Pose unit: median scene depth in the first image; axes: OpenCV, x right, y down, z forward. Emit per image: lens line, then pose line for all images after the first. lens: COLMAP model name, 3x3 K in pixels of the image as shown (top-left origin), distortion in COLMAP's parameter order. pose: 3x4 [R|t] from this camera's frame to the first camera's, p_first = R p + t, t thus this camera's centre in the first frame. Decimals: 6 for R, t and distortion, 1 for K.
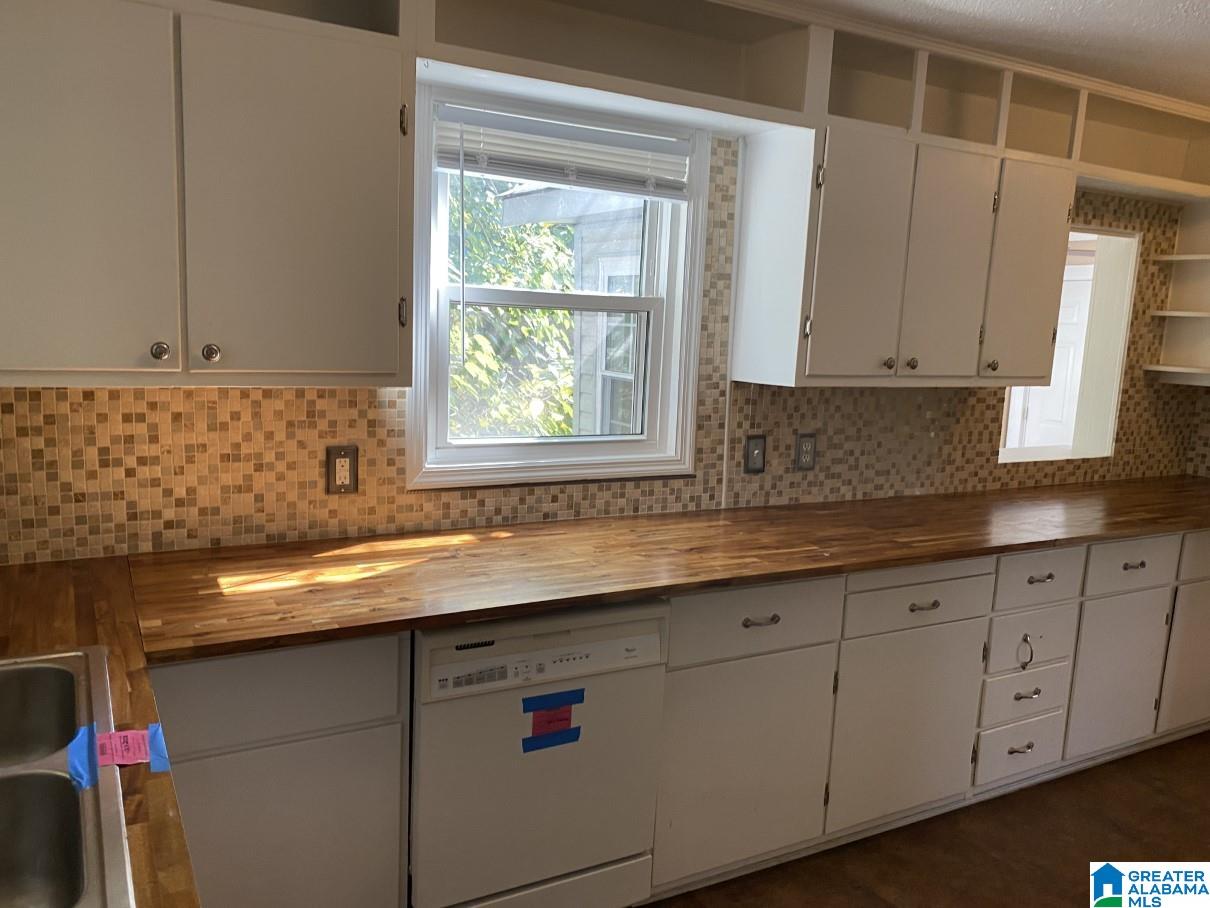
lens RADIAL K [[918.5, 0, 613.5], [0, 918.5, 453.6], [0, 0, 1]] dist [0.009438, -0.031621]
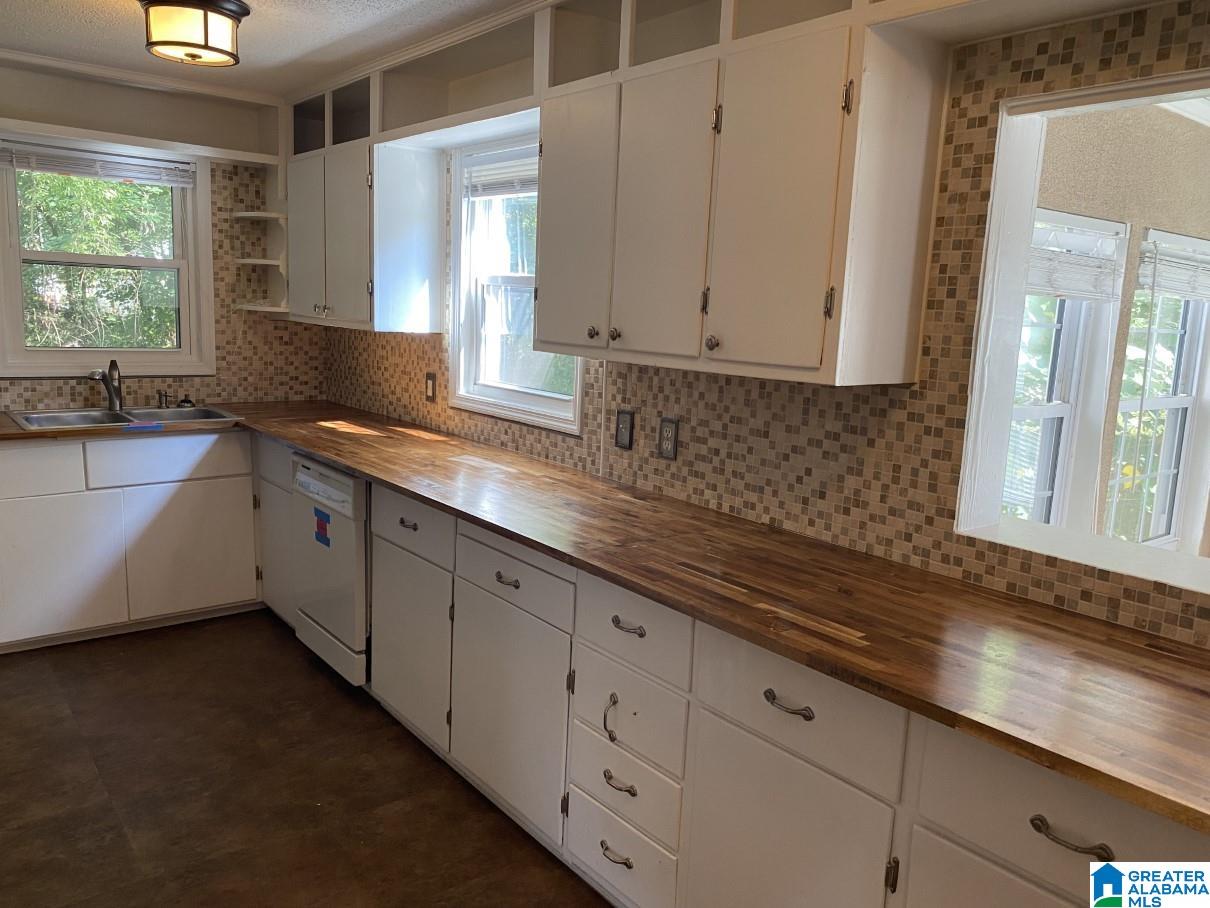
lens RADIAL K [[918.5, 0, 616.0], [0, 918.5, 455.5], [0, 0, 1]] dist [0.009438, -0.031621]
pose [[0.180370, 0.122142, -0.975986, 1.076001], [-0.190319, 0.977842, 0.087201, -0.054084], [0.965010, 0.170020, 0.199620, 0.763539]]
